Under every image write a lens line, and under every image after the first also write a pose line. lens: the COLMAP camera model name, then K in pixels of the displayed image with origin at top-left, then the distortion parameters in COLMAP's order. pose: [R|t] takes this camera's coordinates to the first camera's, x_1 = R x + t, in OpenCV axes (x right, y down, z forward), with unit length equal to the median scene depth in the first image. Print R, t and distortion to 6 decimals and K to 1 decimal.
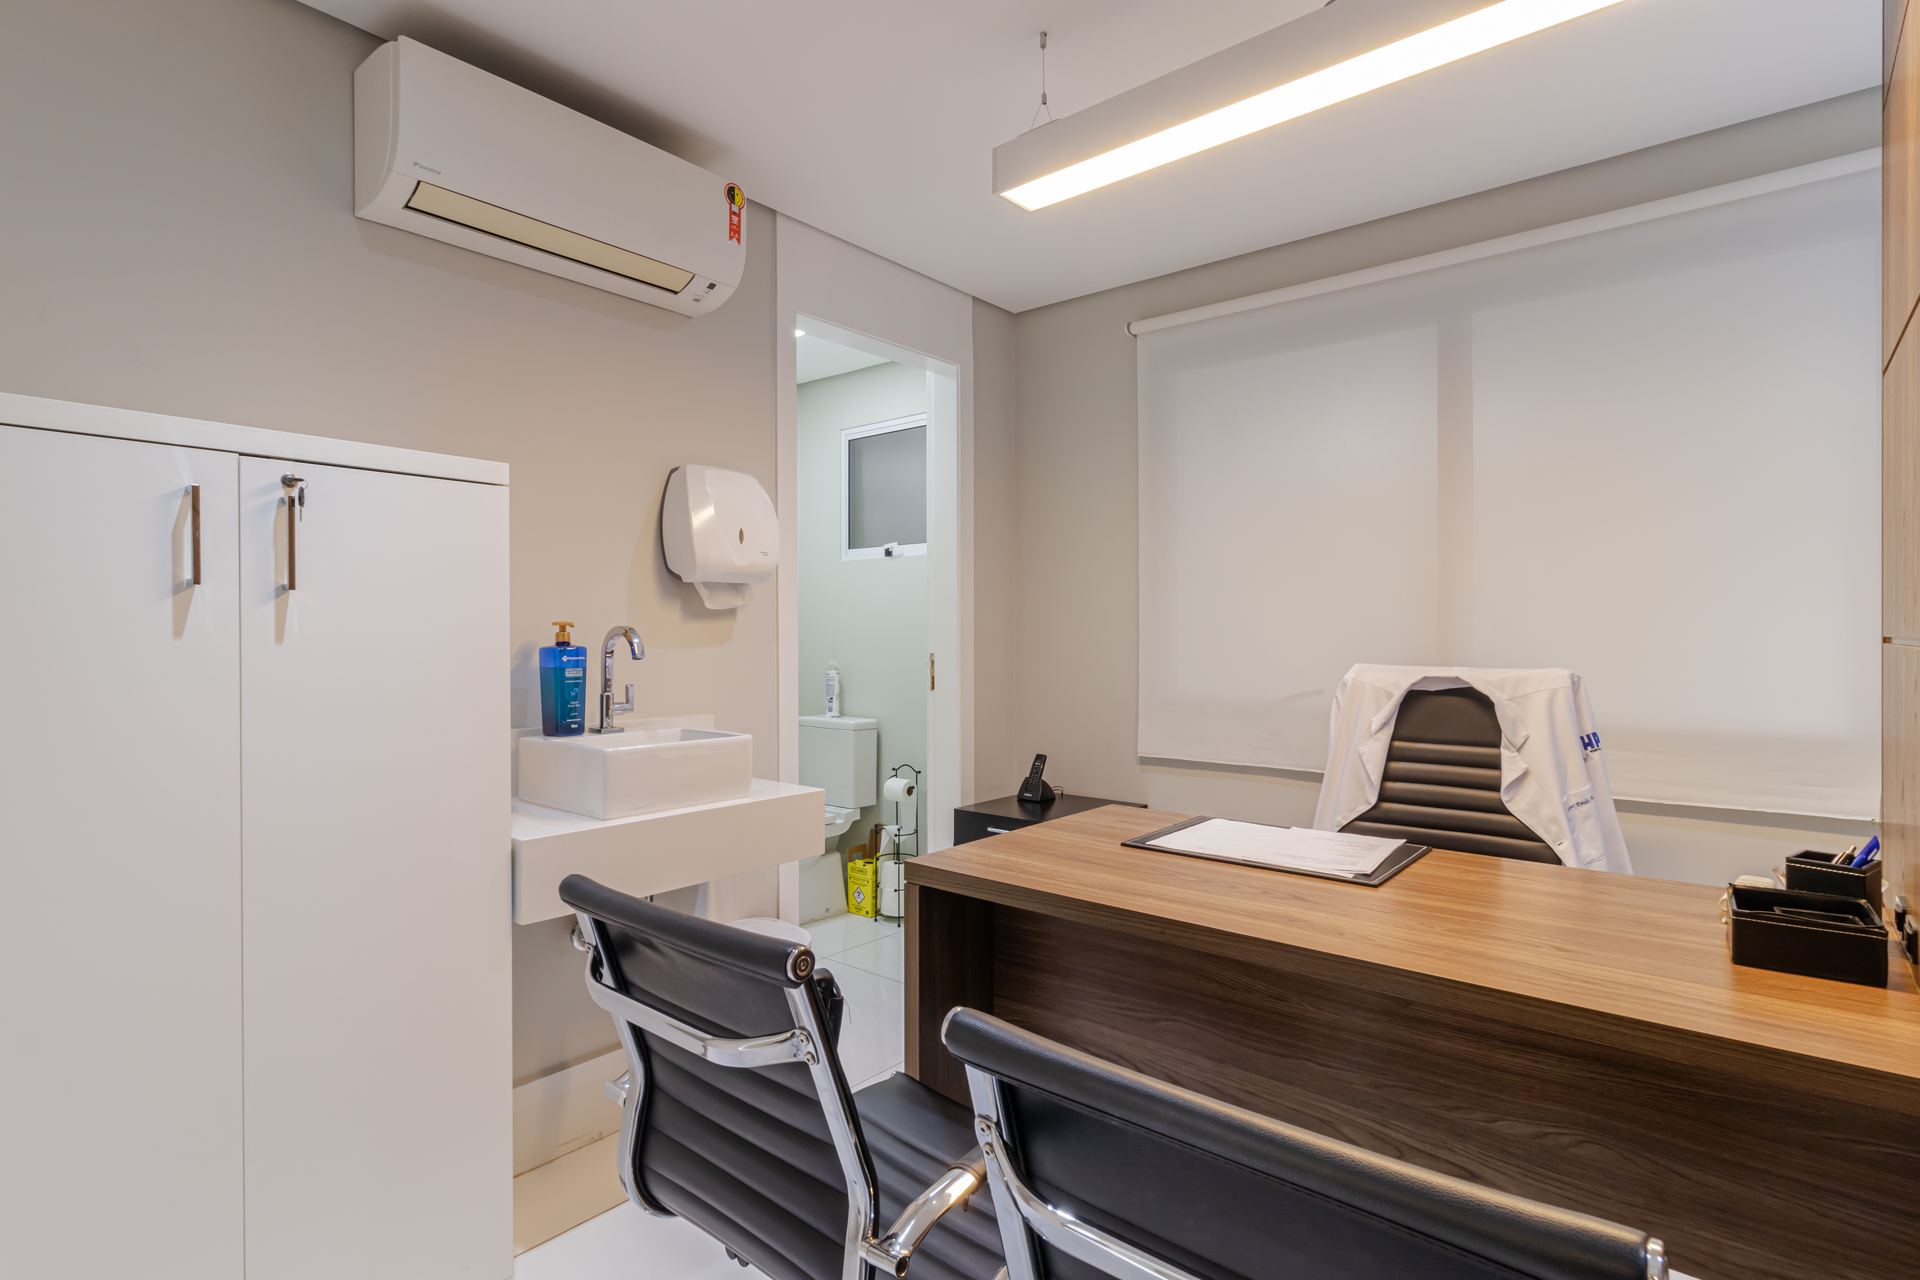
lens RADIAL K [[990.2, 0, 995.2], [0, 990.2, 644.4], [0, 0, 1]] dist [-0.001860, -0.000415]
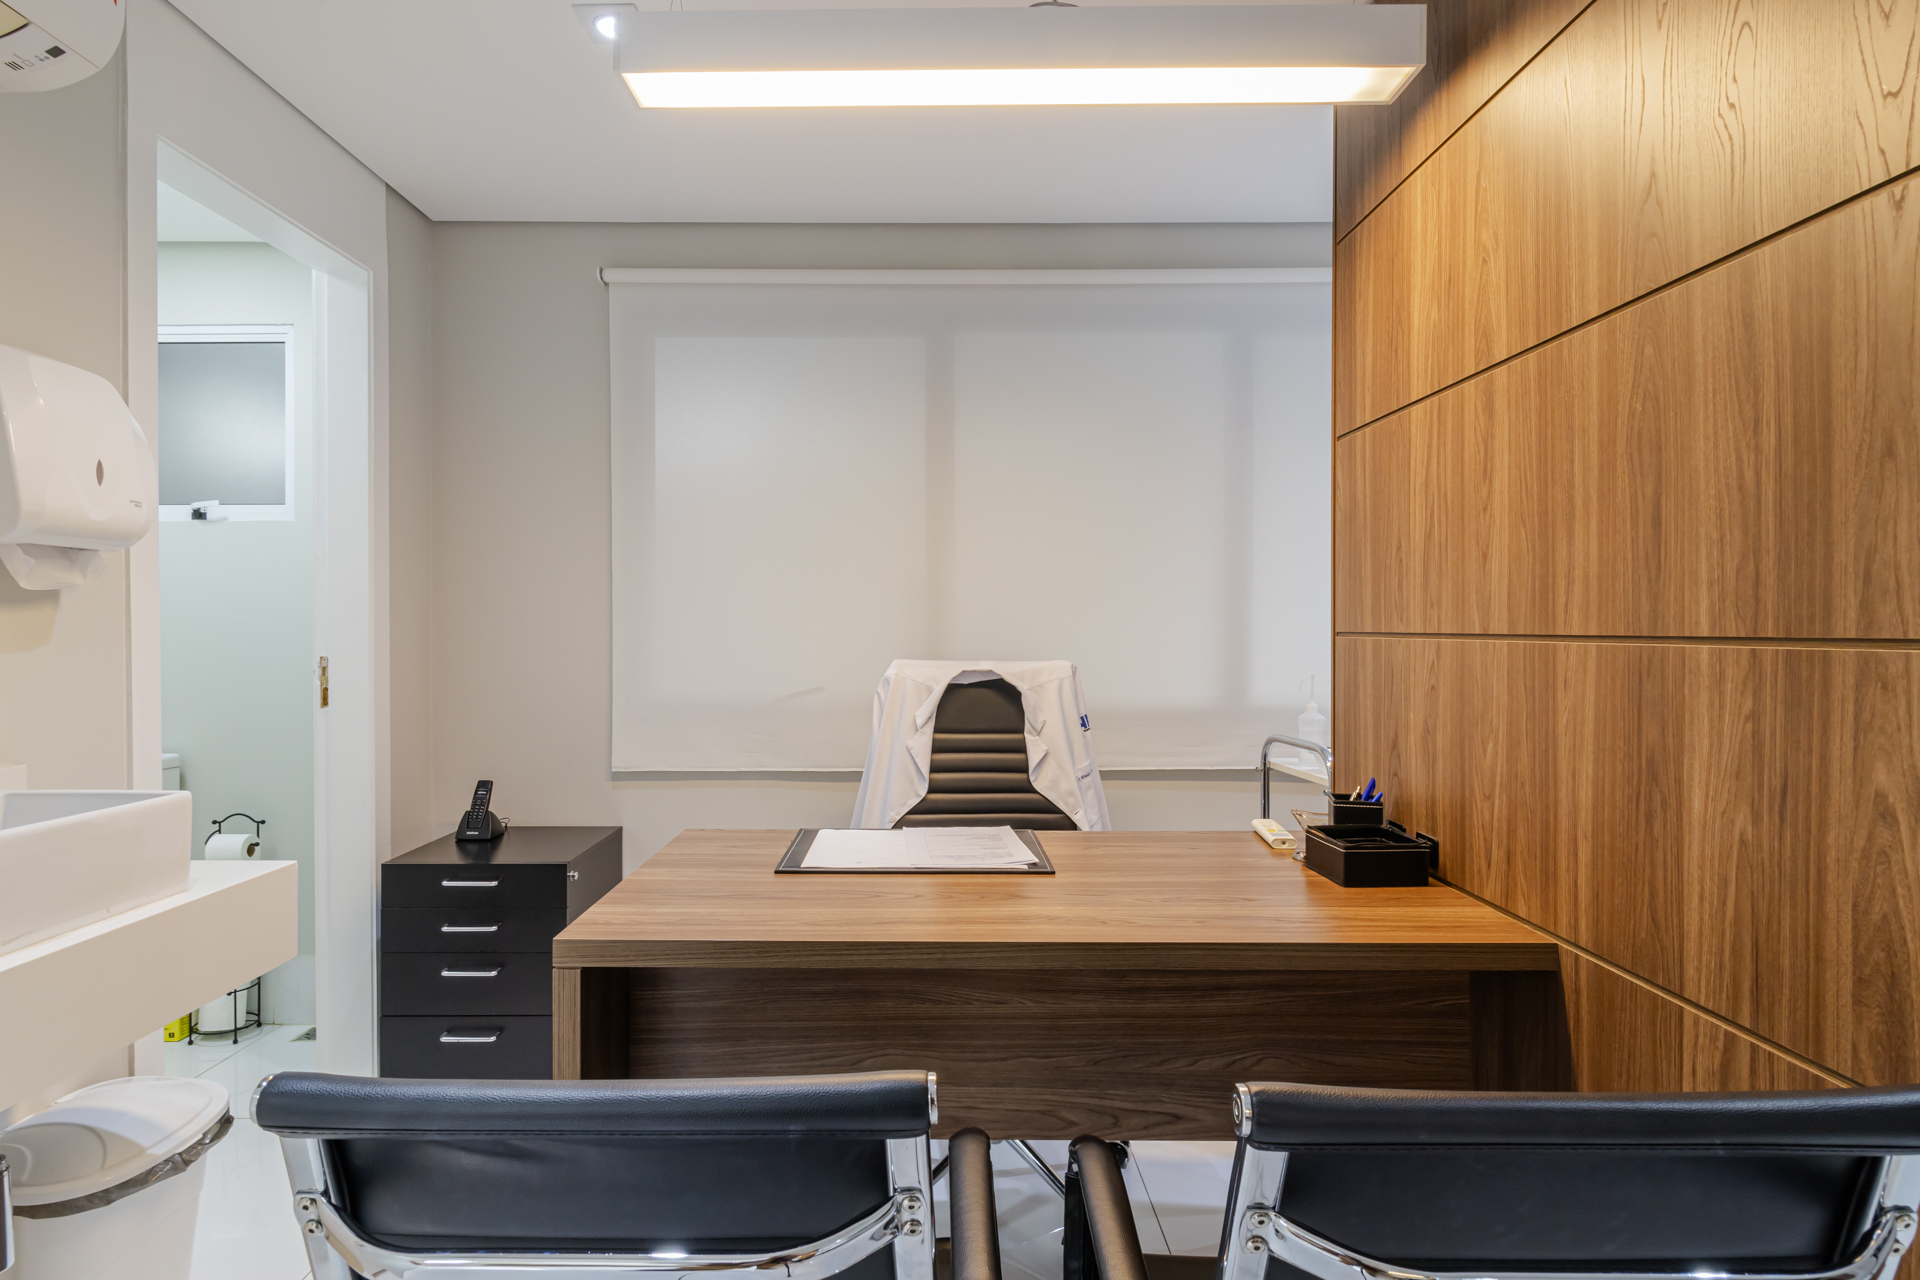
lens RADIAL K [[1016.3, 0, 905.8], [0, 1016.3, 642.4], [0, 0, 1]] dist [-0.001399, -0.000625]
pose [[0.763104, -0.008428, 0.646221, -0.317656], [0.007102, 0.999964, 0.004656, -0.003156], [-0.646237, 0.001037, 0.763136, 0.213953]]
